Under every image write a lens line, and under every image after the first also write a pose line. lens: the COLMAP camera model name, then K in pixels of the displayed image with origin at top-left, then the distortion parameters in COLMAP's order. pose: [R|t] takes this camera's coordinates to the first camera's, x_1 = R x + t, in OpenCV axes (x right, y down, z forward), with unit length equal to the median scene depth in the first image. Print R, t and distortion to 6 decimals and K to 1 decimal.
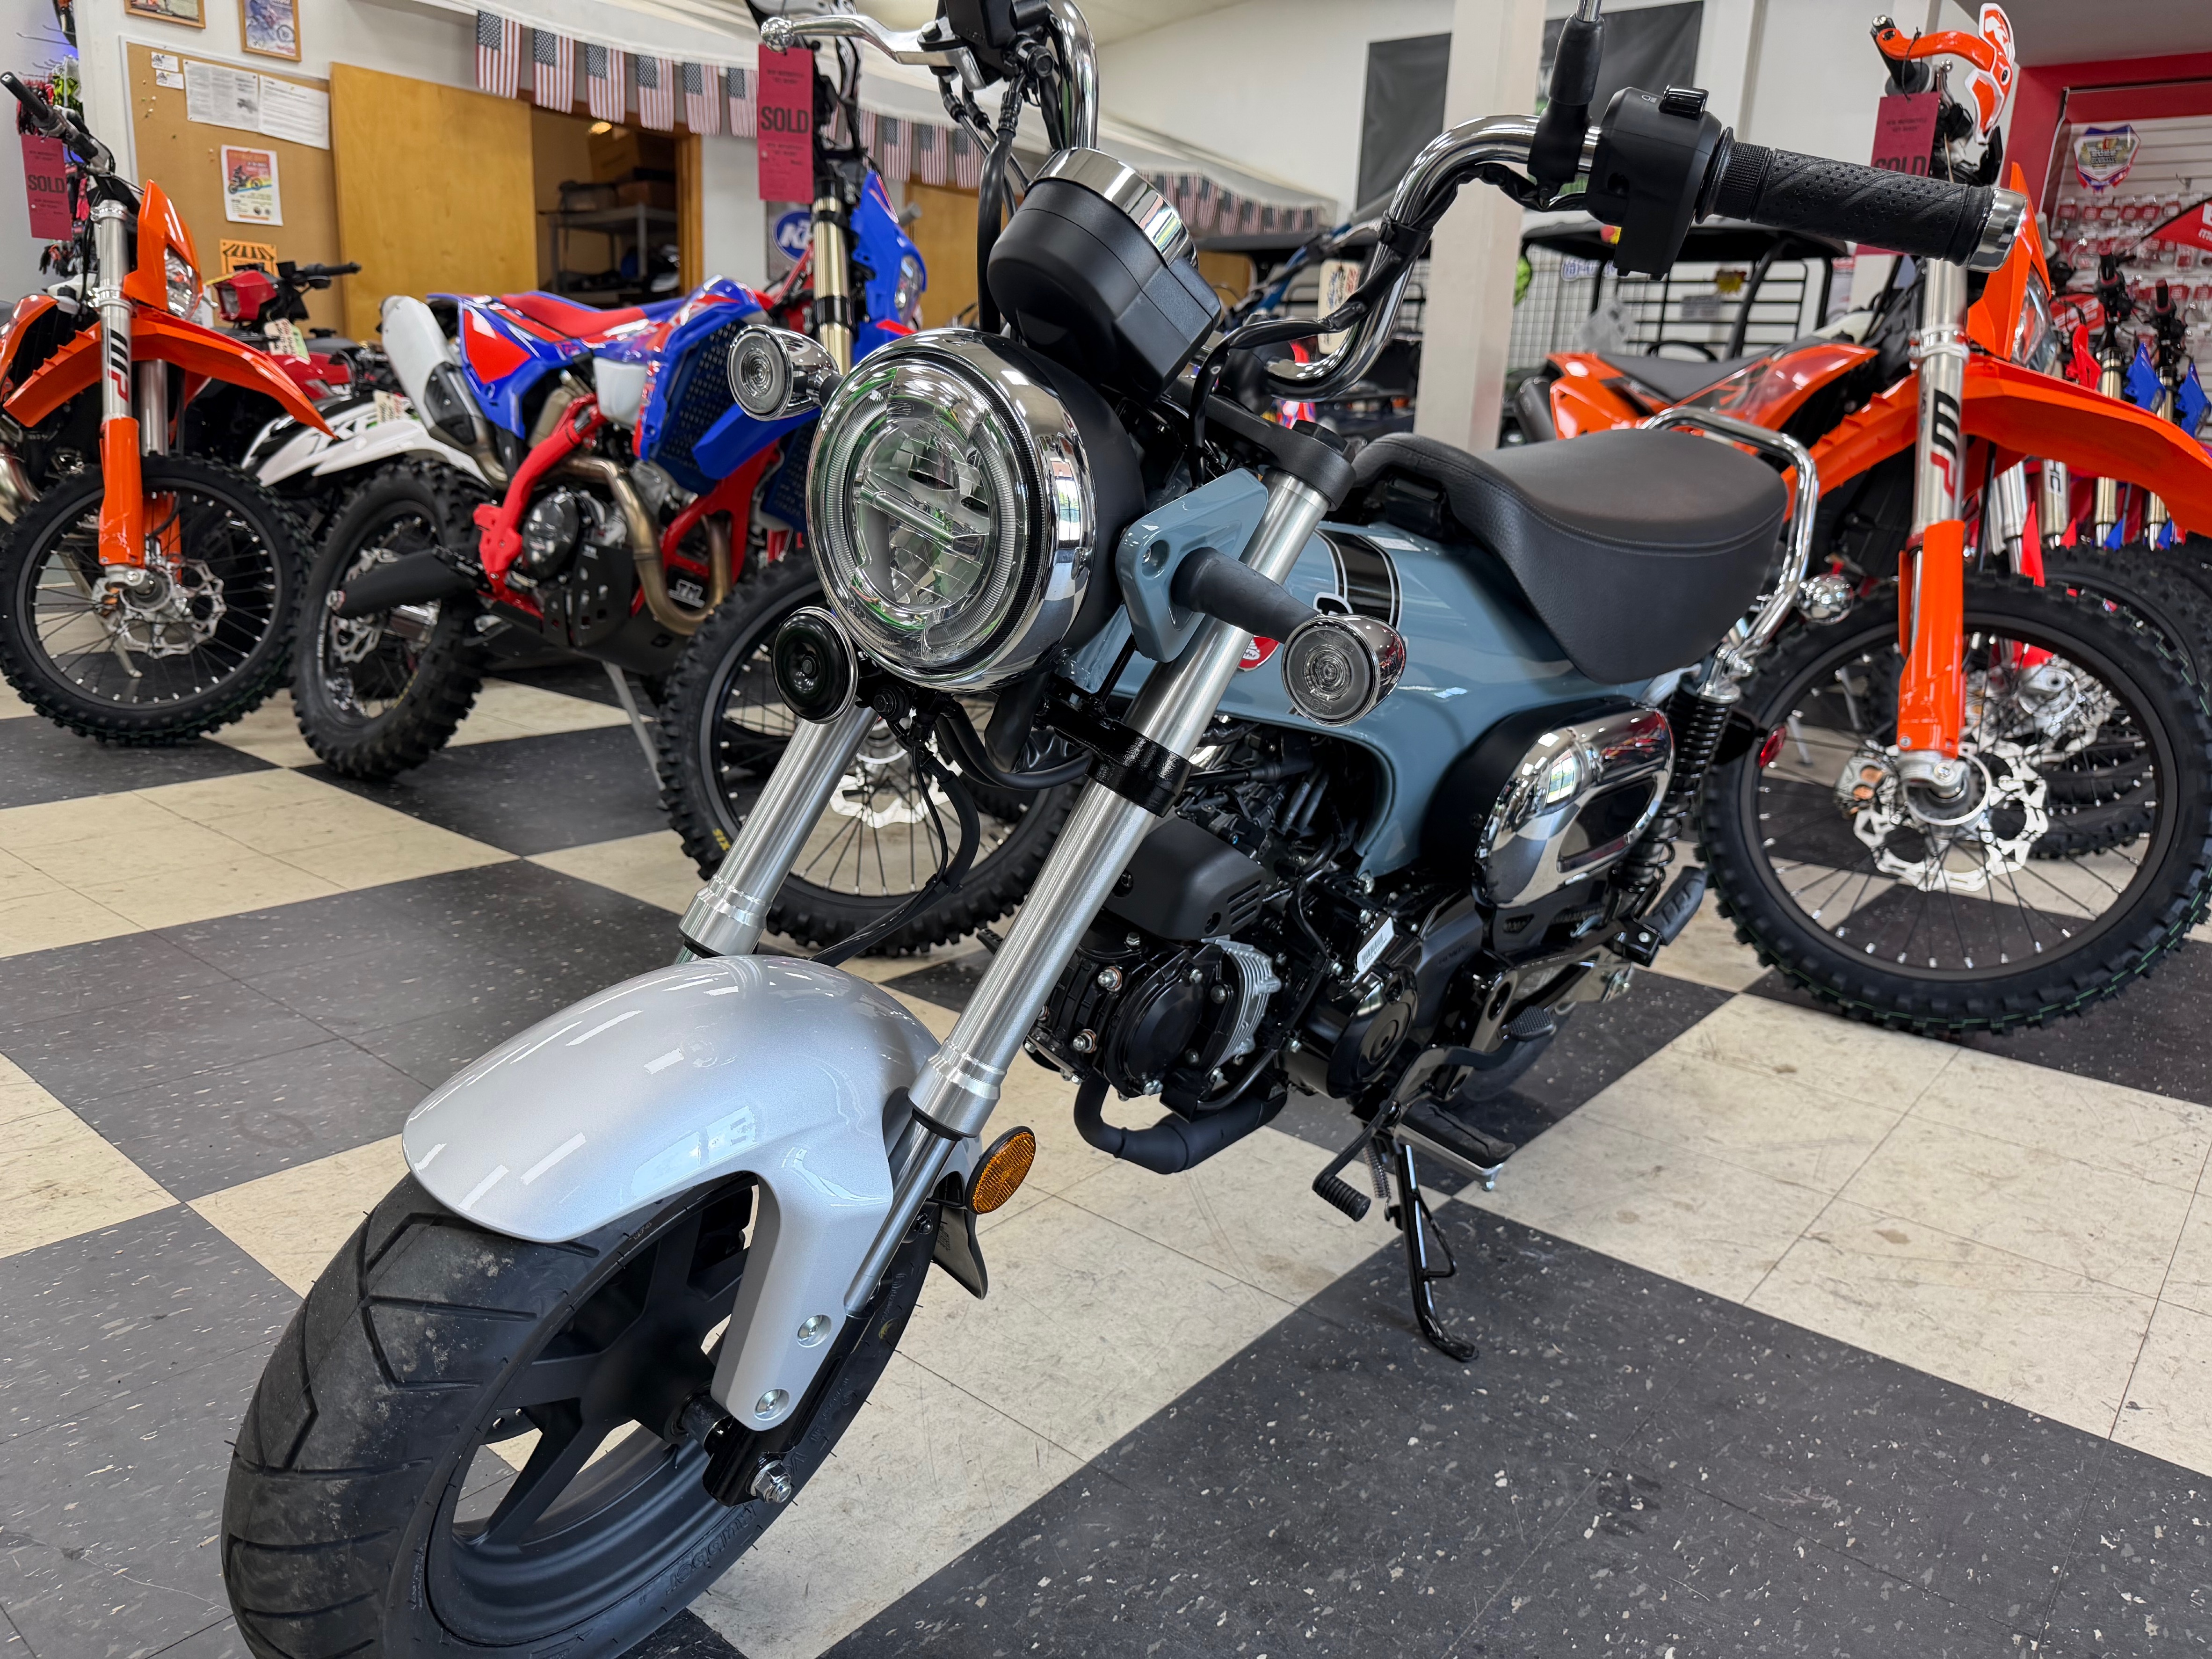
lens RADIAL K [[1583.9, 0, 1109.4], [0, 1583.9, 839.8], [0, 0, 1]] dist [-0.006866, -0.001219]
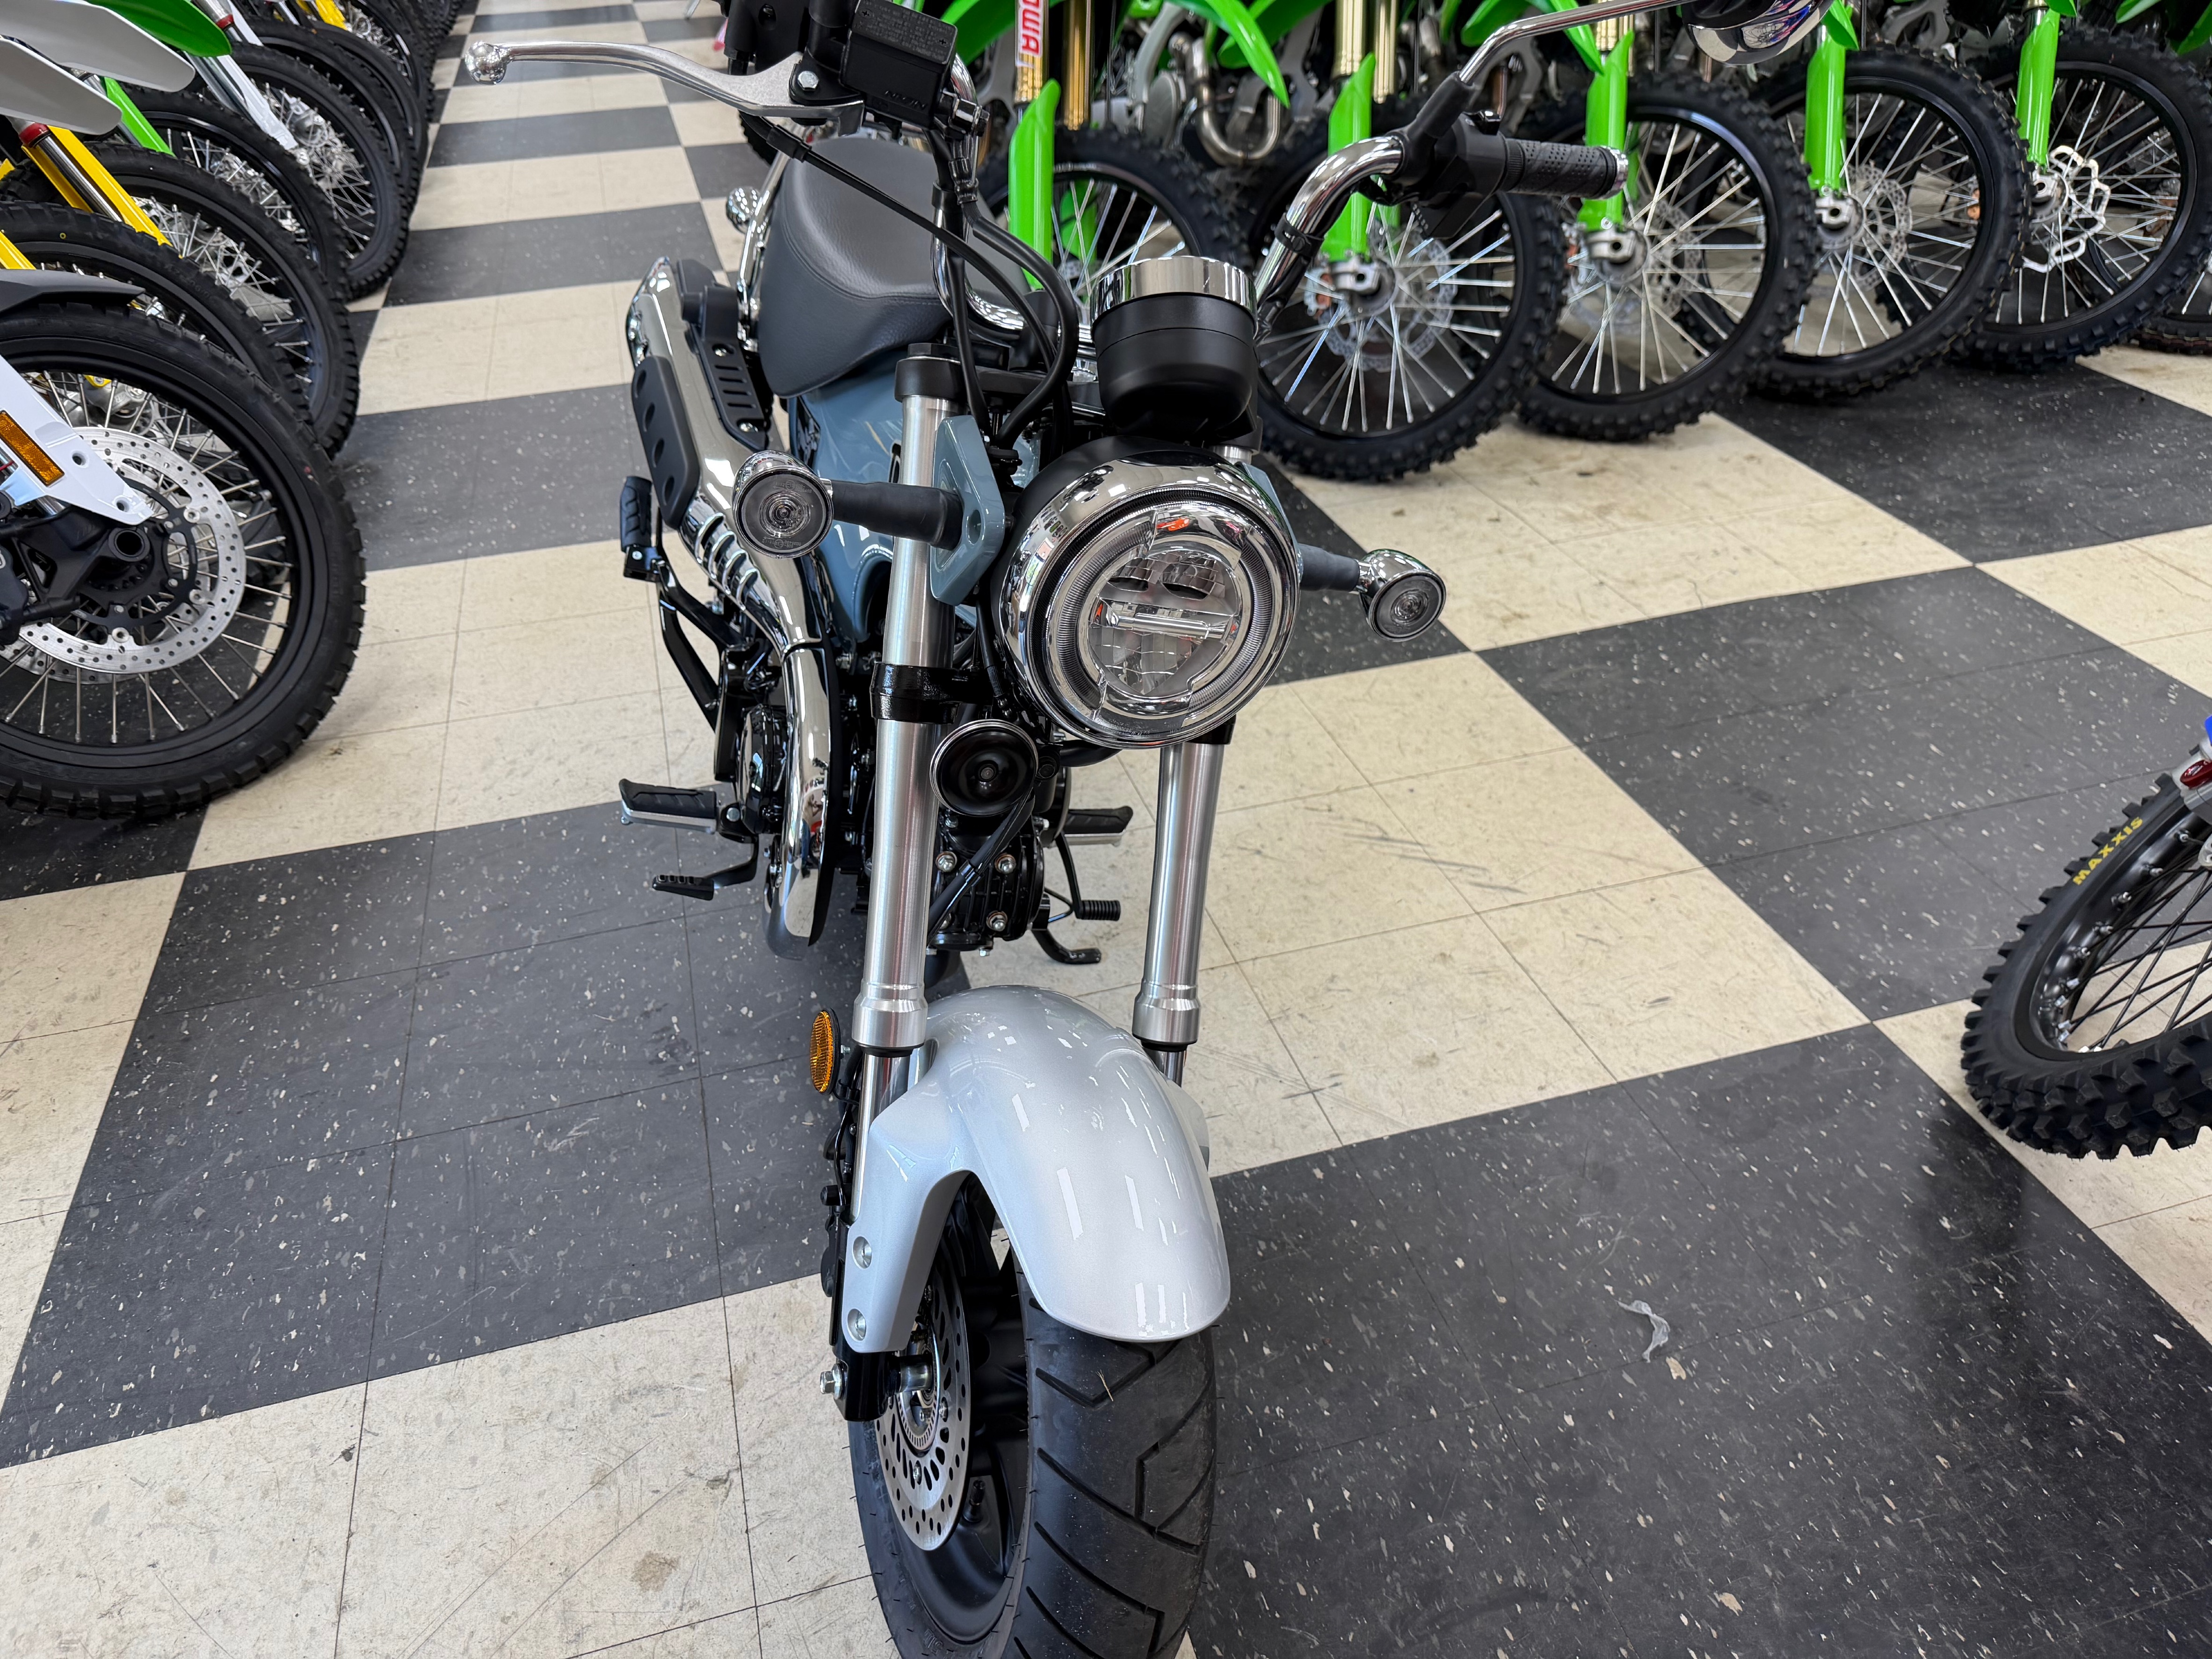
lens RADIAL K [[1587.1, 0, 1089.5], [0, 1587.1, 827.5], [0, 0, 1]] dist [0.016607, -0.027202]
pose [[-0.571121, 0.436141, -0.695415, 0.670620], [-0.200491, 0.747400, 0.633401, -0.465758], [0.796005, 0.501173, -0.339414, 1.116507]]
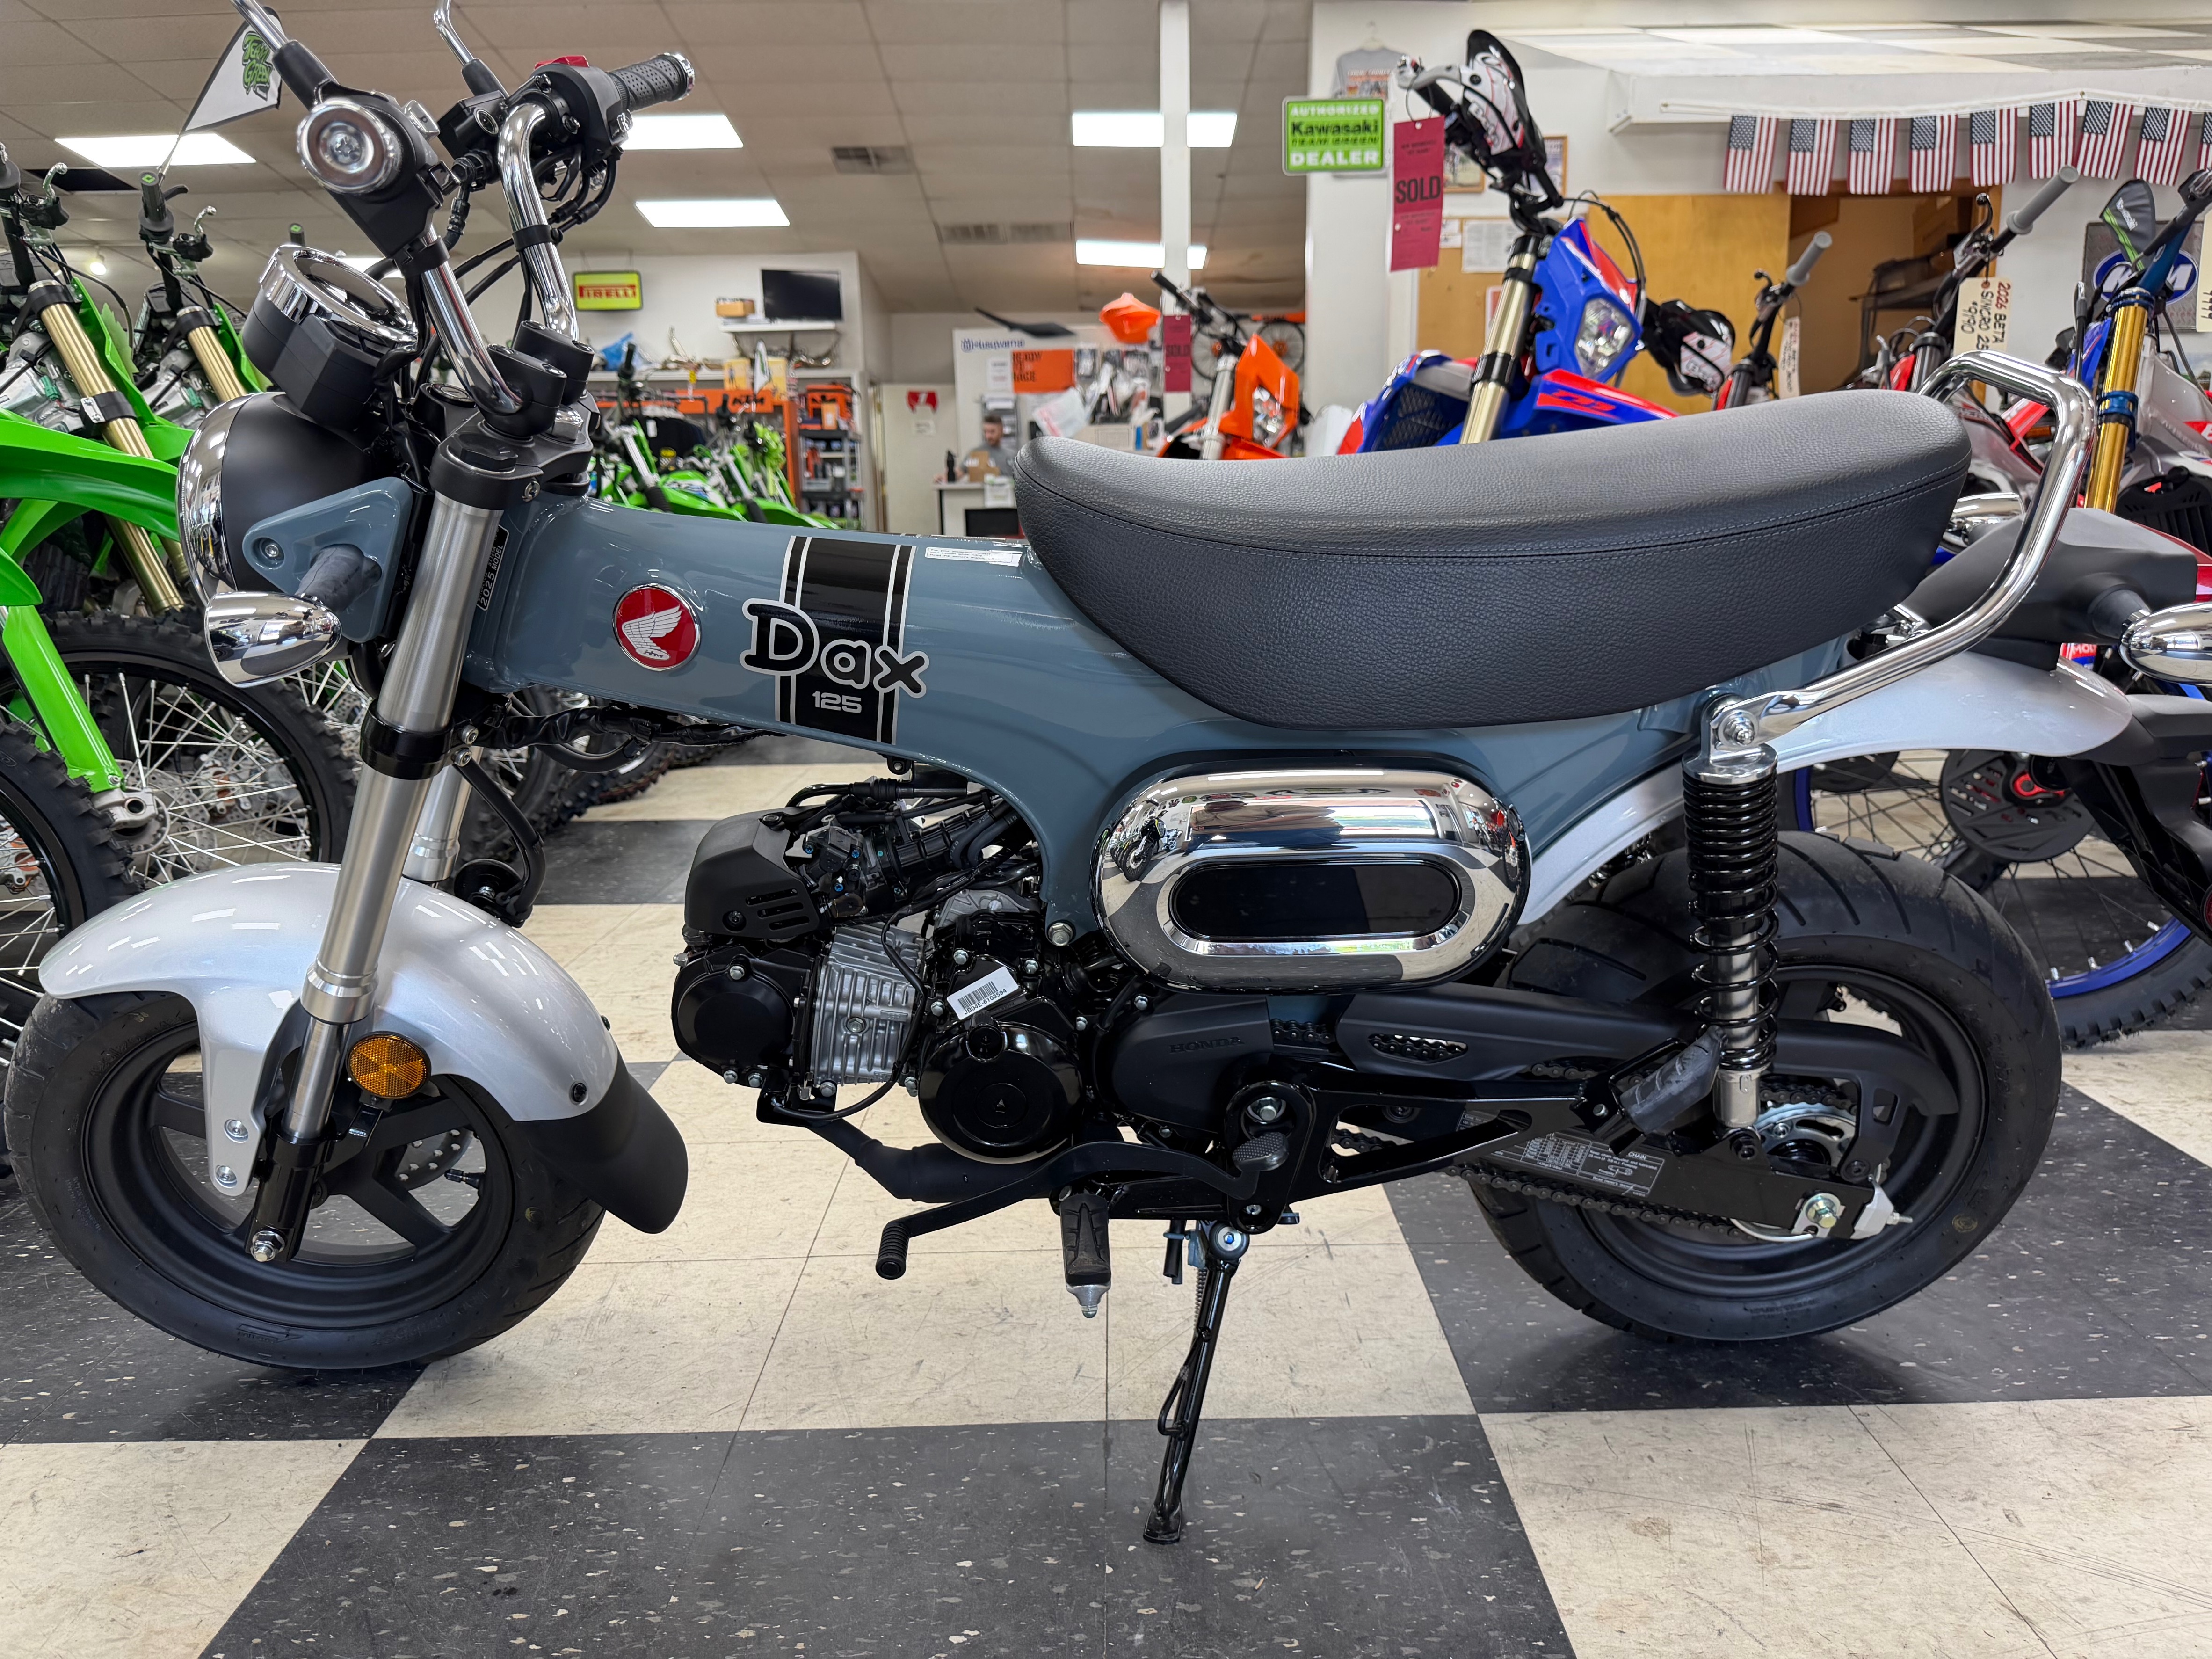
lens RADIAL K [[1580.8, 0, 1110.4], [0, 1580.8, 834.4], [0, 0, 1]] dist [-0.004426, -0.001263]
pose [[0.634932, 0.092470, -0.767014, 0.615950], [-0.143517, 0.989648, 0.000508, -0.024288], [0.759121, 0.109757, 0.641630, 0.314975]]
